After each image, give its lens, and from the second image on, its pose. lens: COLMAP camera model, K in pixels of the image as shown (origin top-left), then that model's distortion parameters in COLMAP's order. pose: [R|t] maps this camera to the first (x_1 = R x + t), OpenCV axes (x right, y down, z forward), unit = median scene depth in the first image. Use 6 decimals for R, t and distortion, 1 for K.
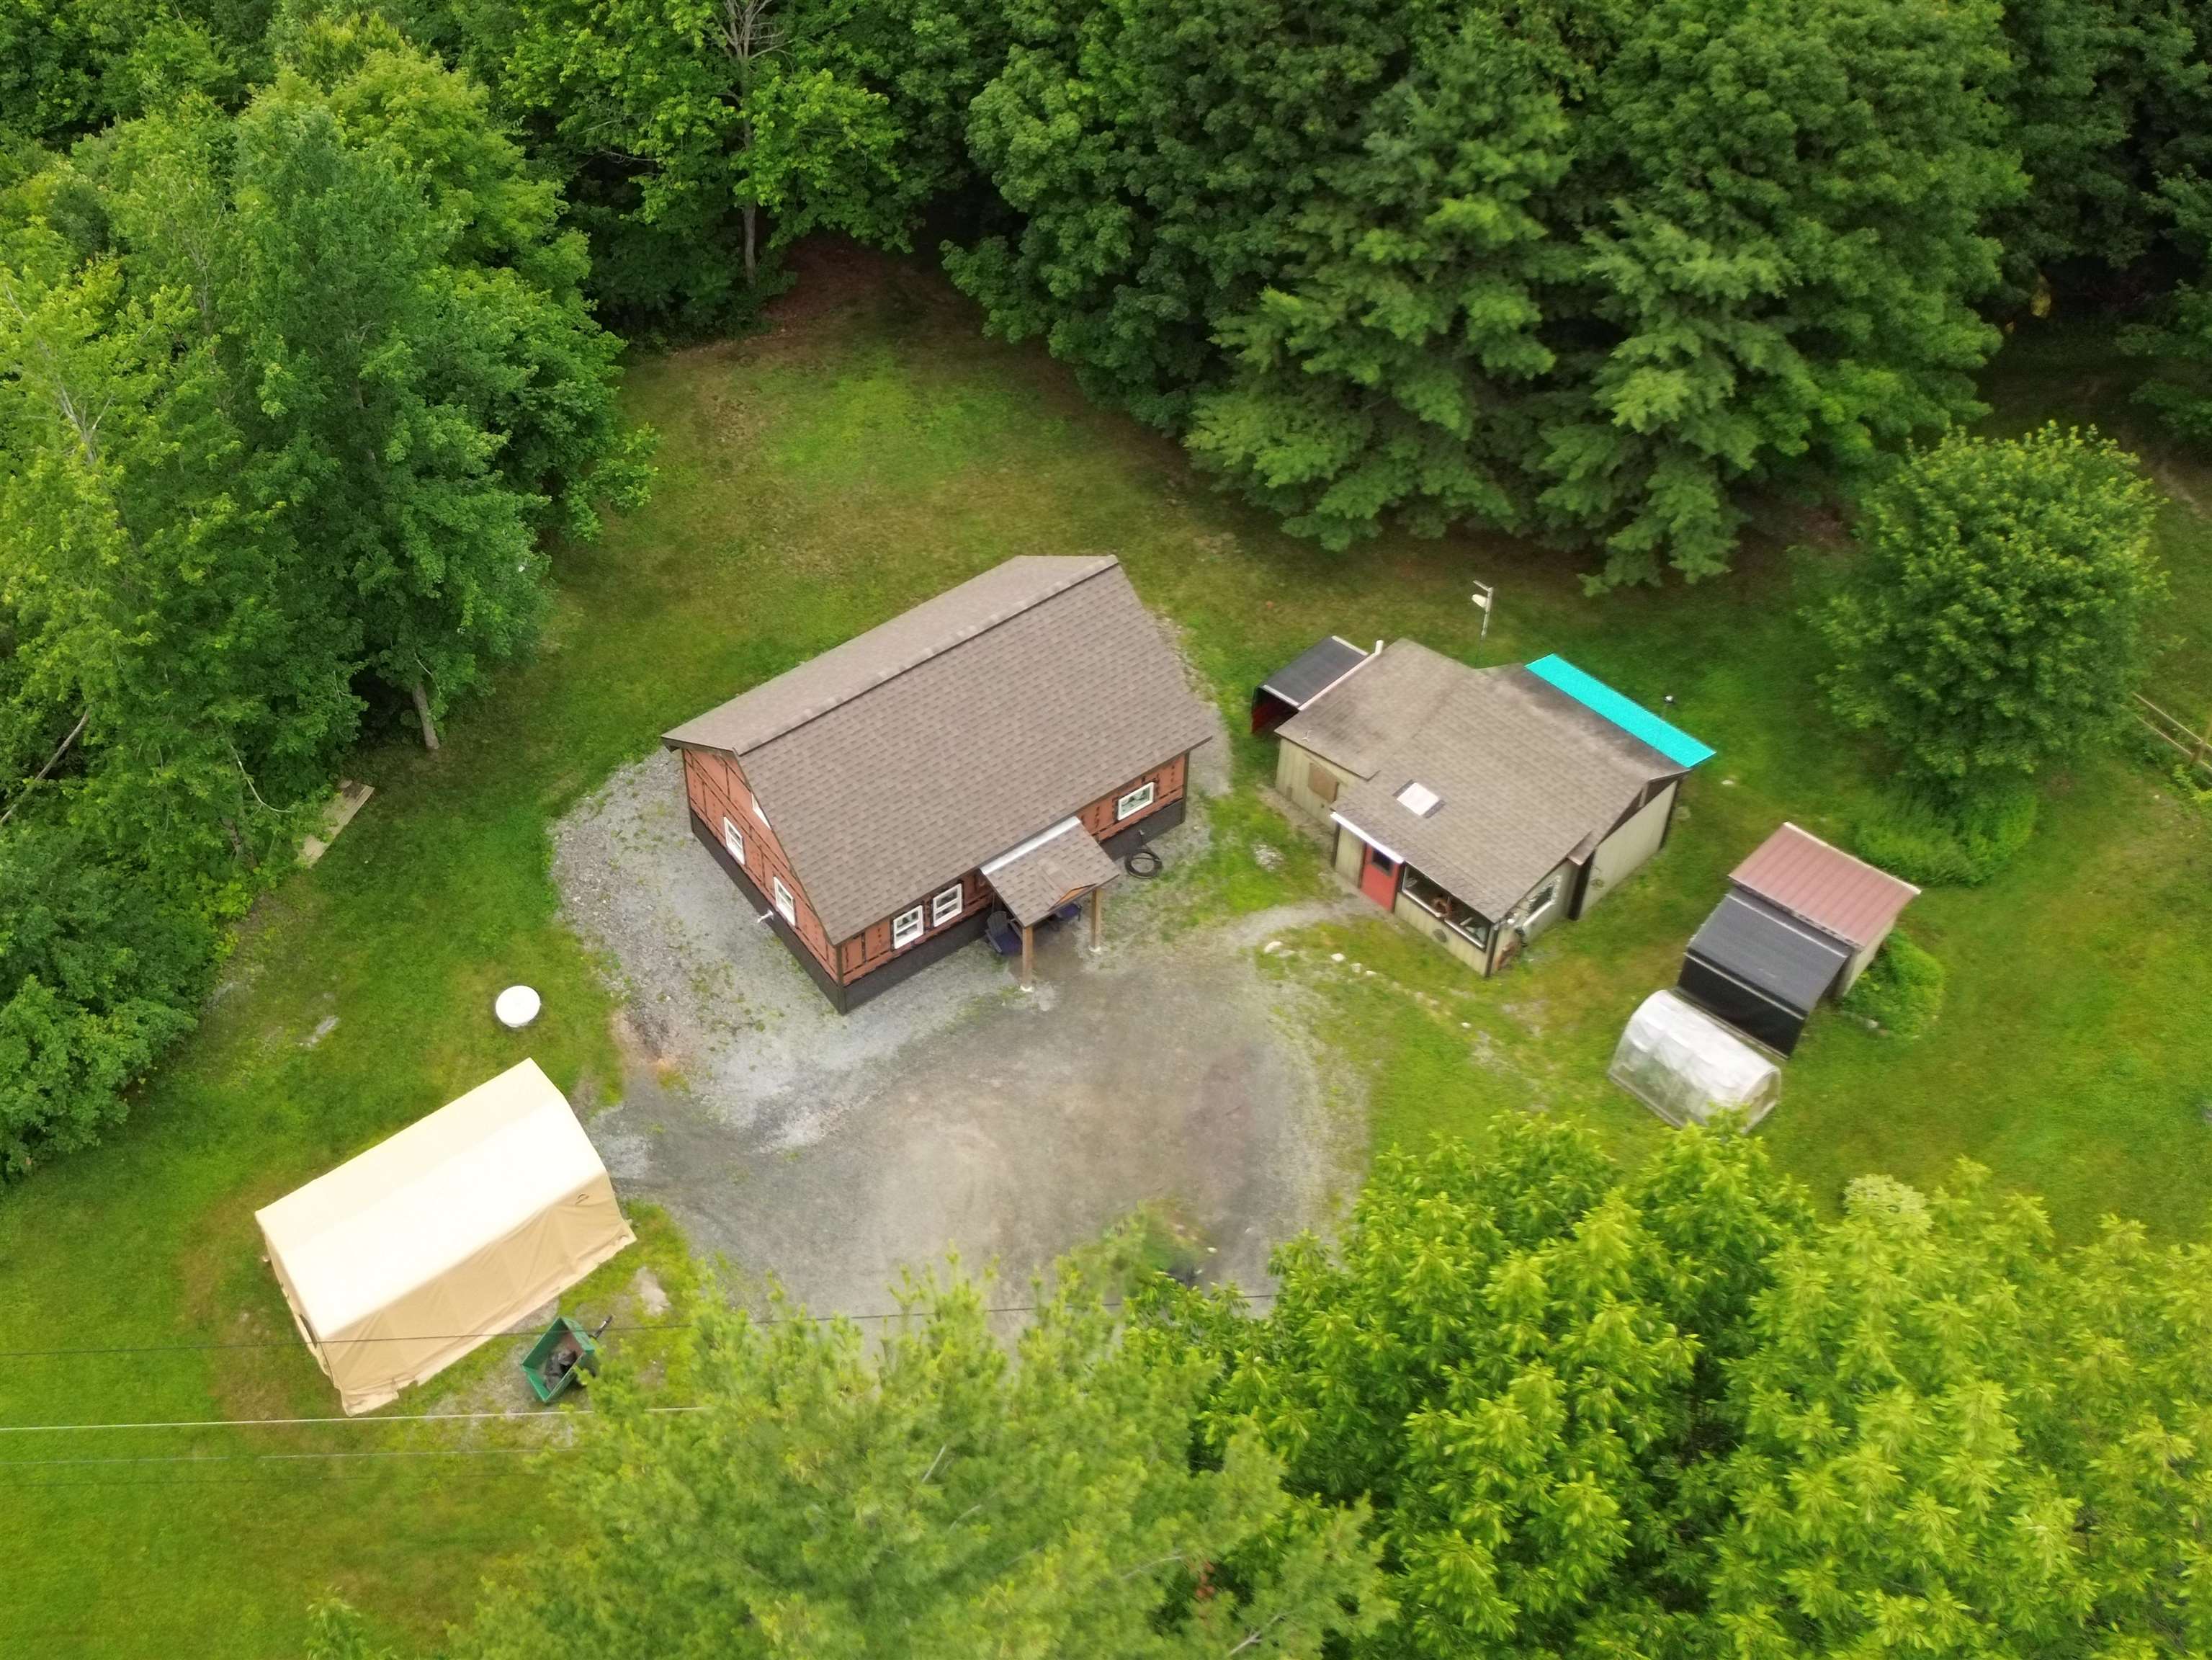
lens RADIAL K [[2410.3, 0, 719.6], [0, 2410.3, 481.2], [0, 0, 1]] dist [0.042583, -0.031175]
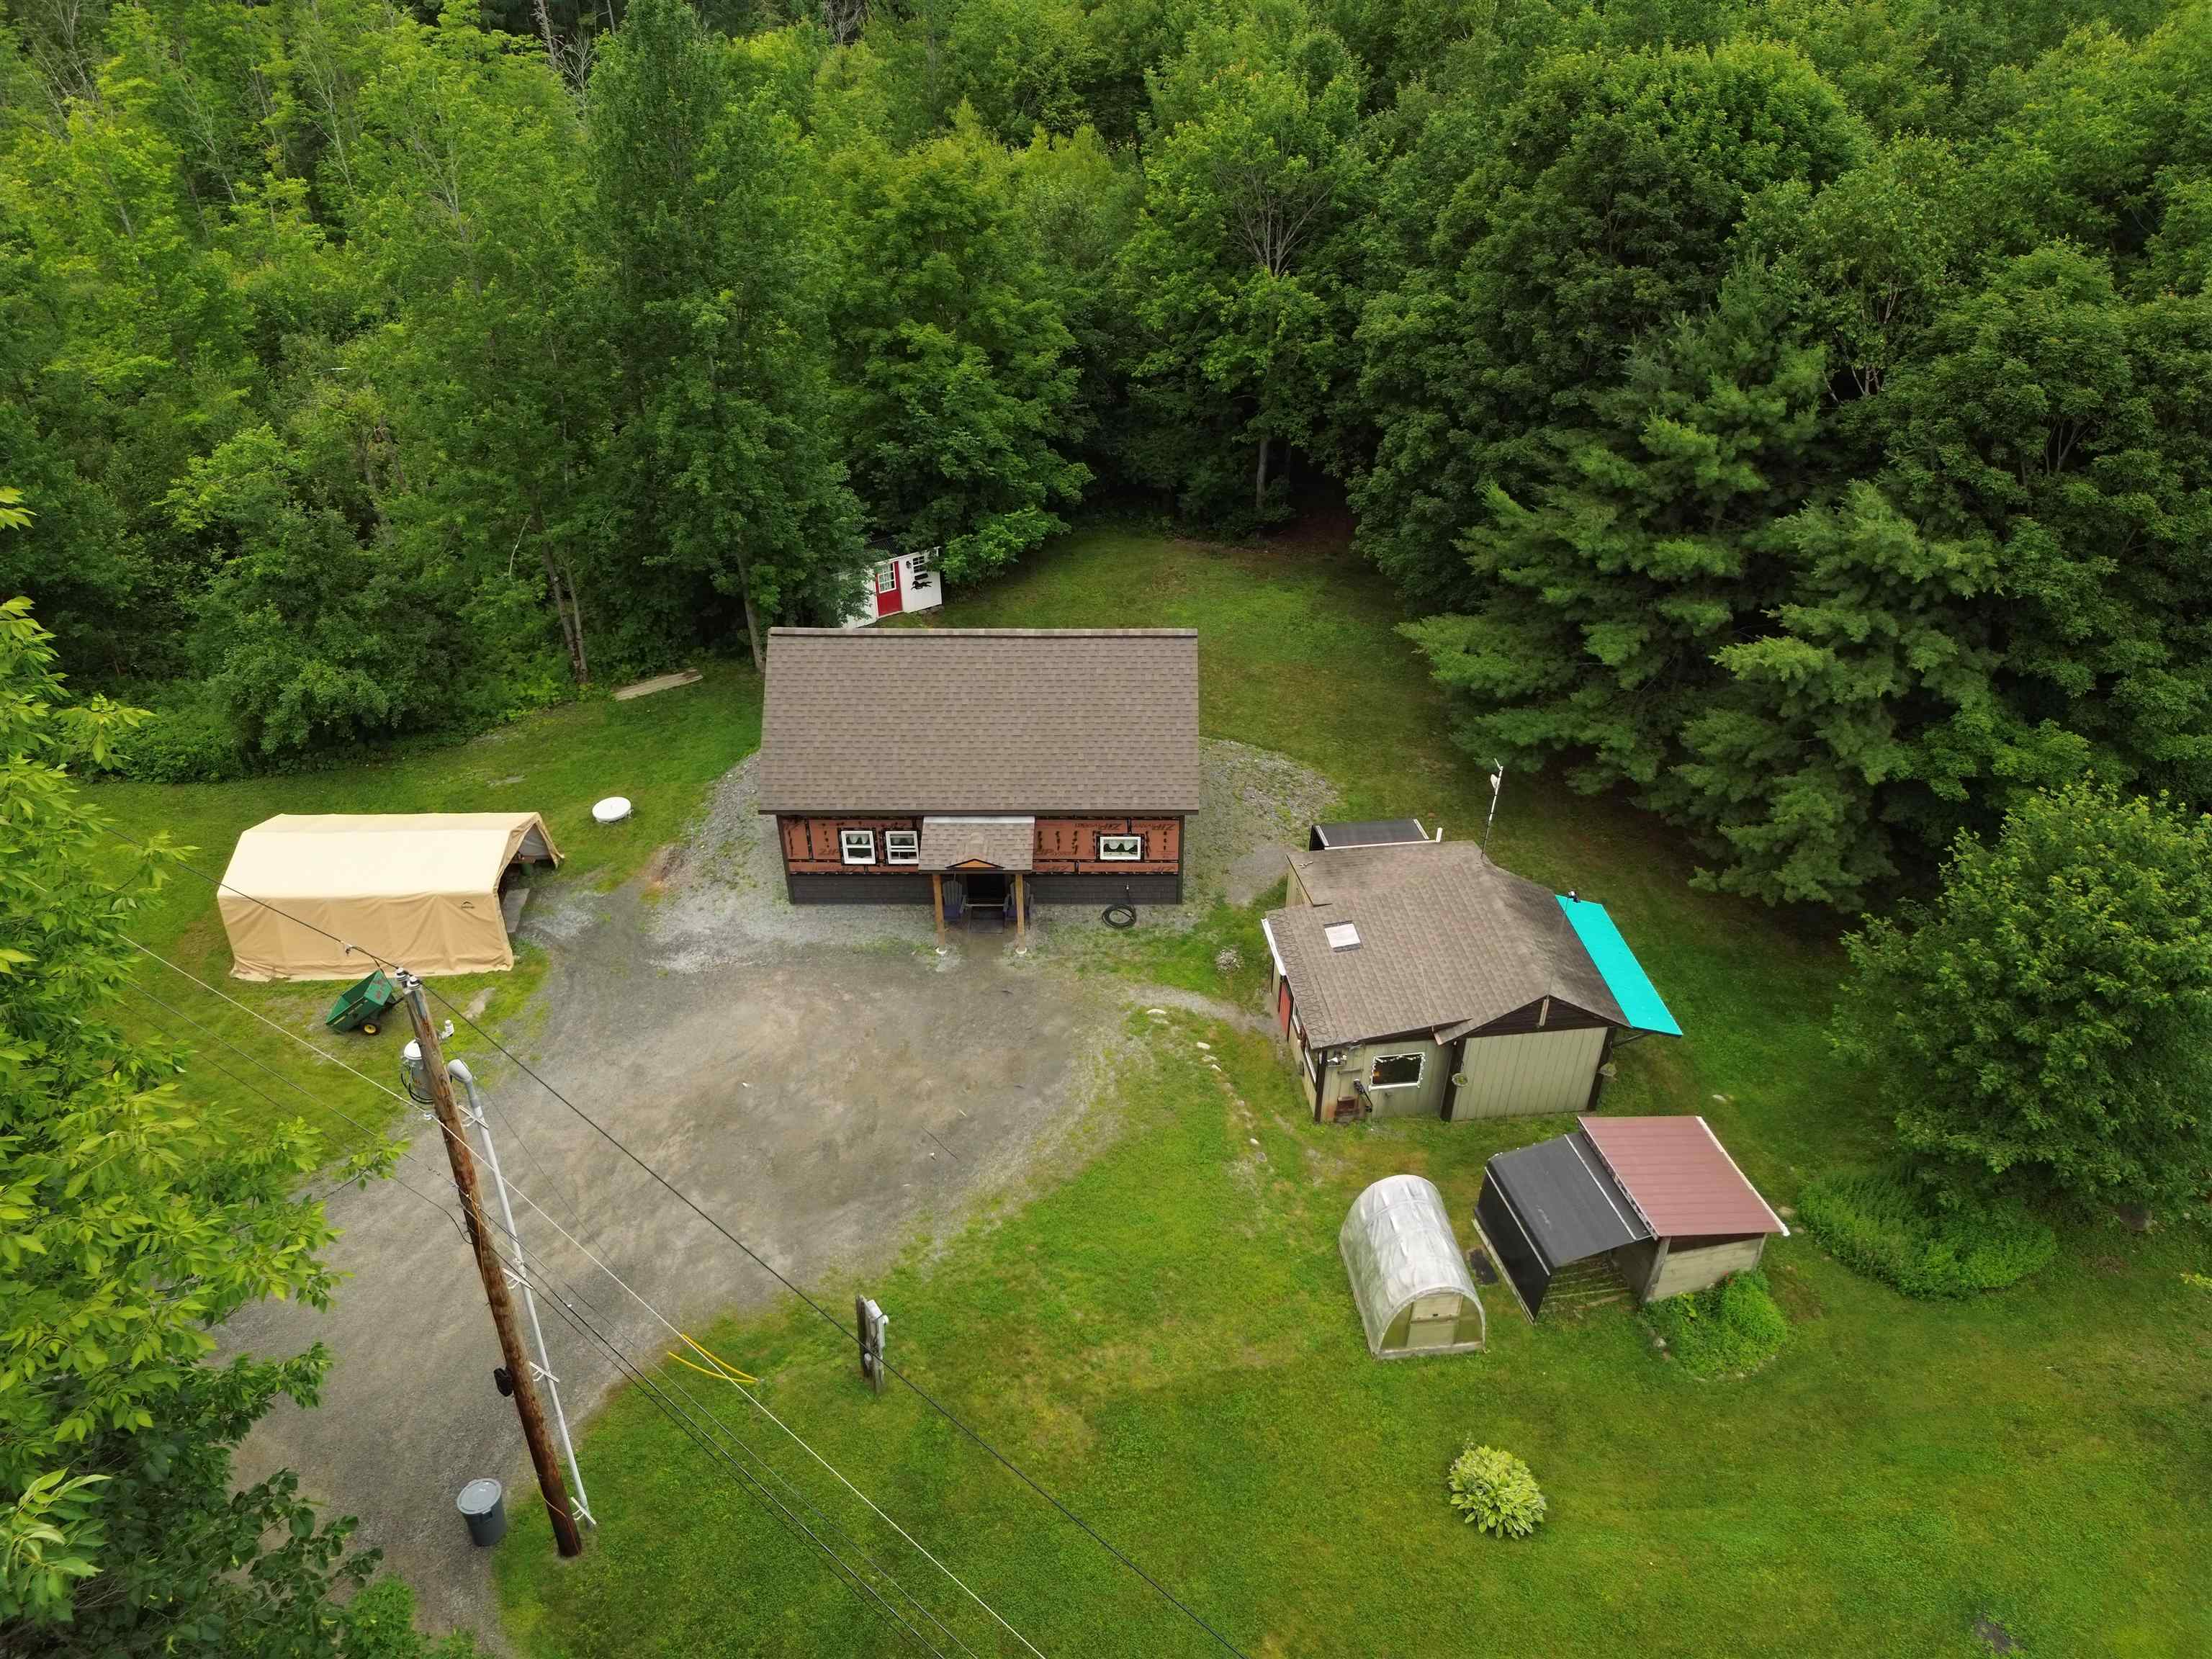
lens RADIAL K [[1551.5, 0, 1106.0], [0, 1551.5, 829.5], [0, 0, 1]] dist [0.090225, -0.115321]
pose [[0.846095, 0.367500, -0.386092, 0.434271], [-0.392808, 0.919507, 0.014416, 0.119913], [0.360312, 0.139463, 0.922348, 0.376752]]
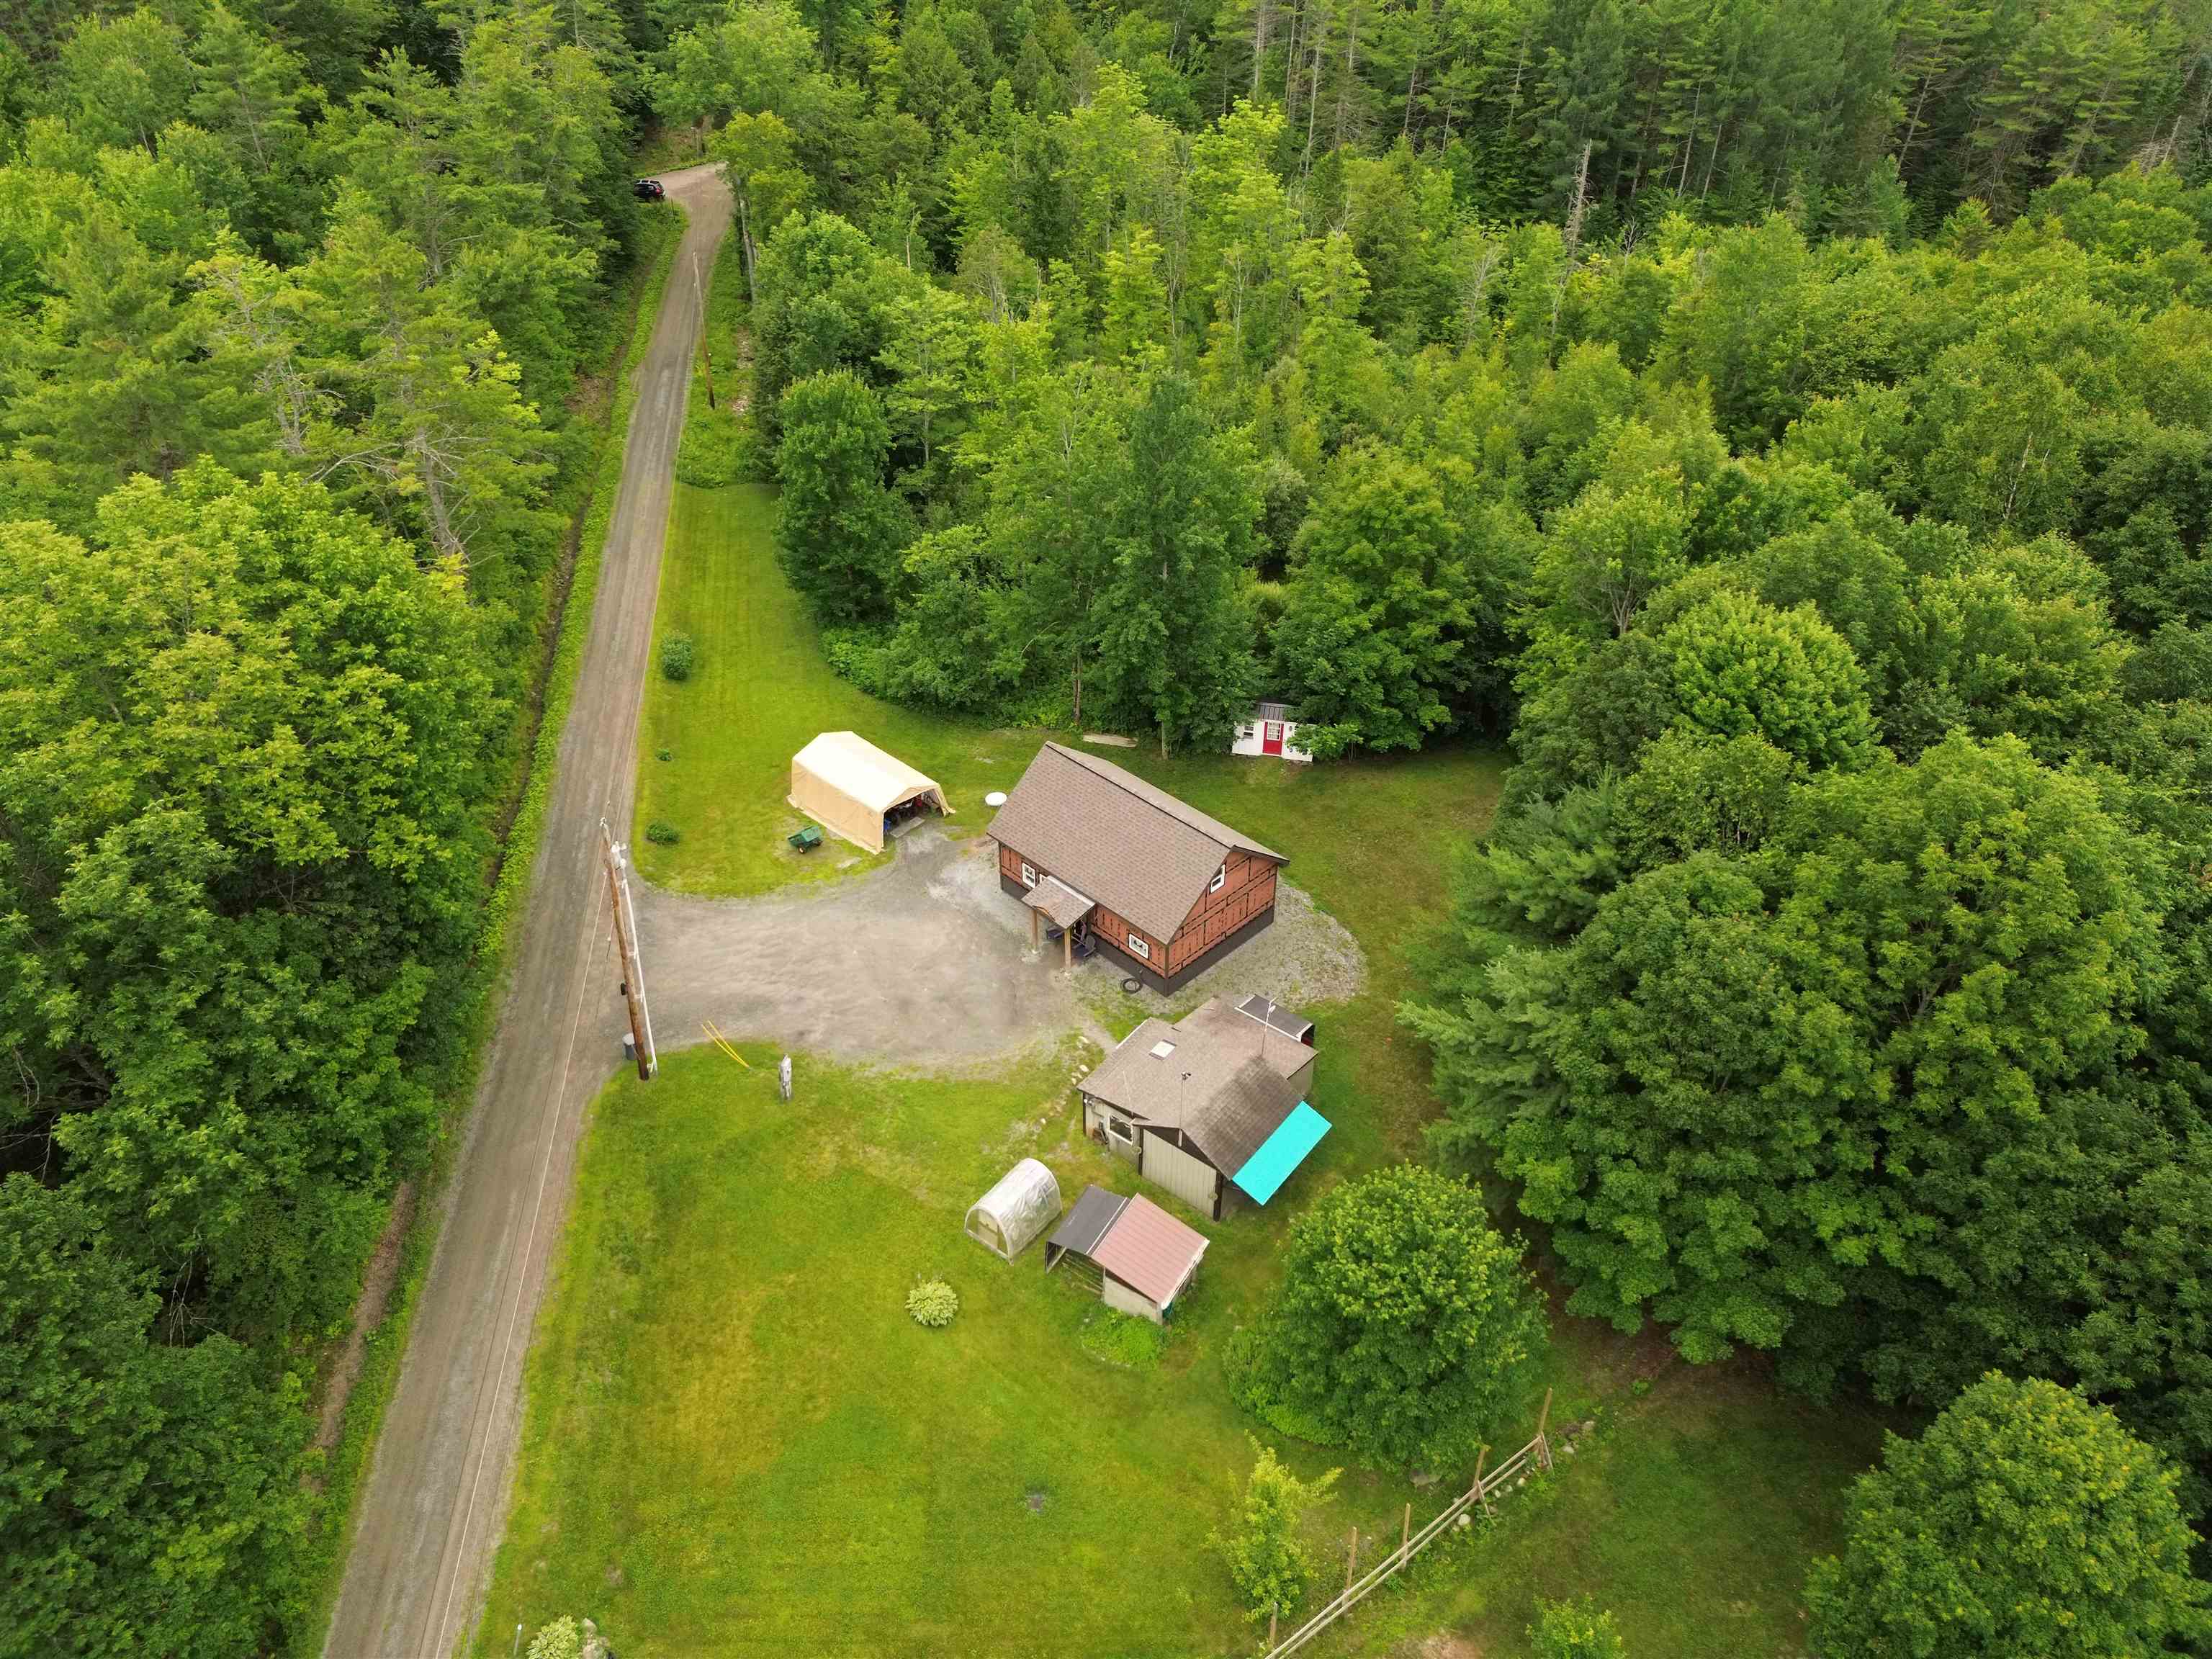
lens RADIAL K [[1551.5, 0, 1106.0], [0, 1551.5, 829.5], [0, 0, 1]] dist [0.090225, -0.115321]
pose [[0.231743, 0.633536, -0.738192, 0.942311], [-0.647190, 0.666950, 0.369219, -0.318664], [0.726251, 0.392186, 0.564579, 0.336958]]
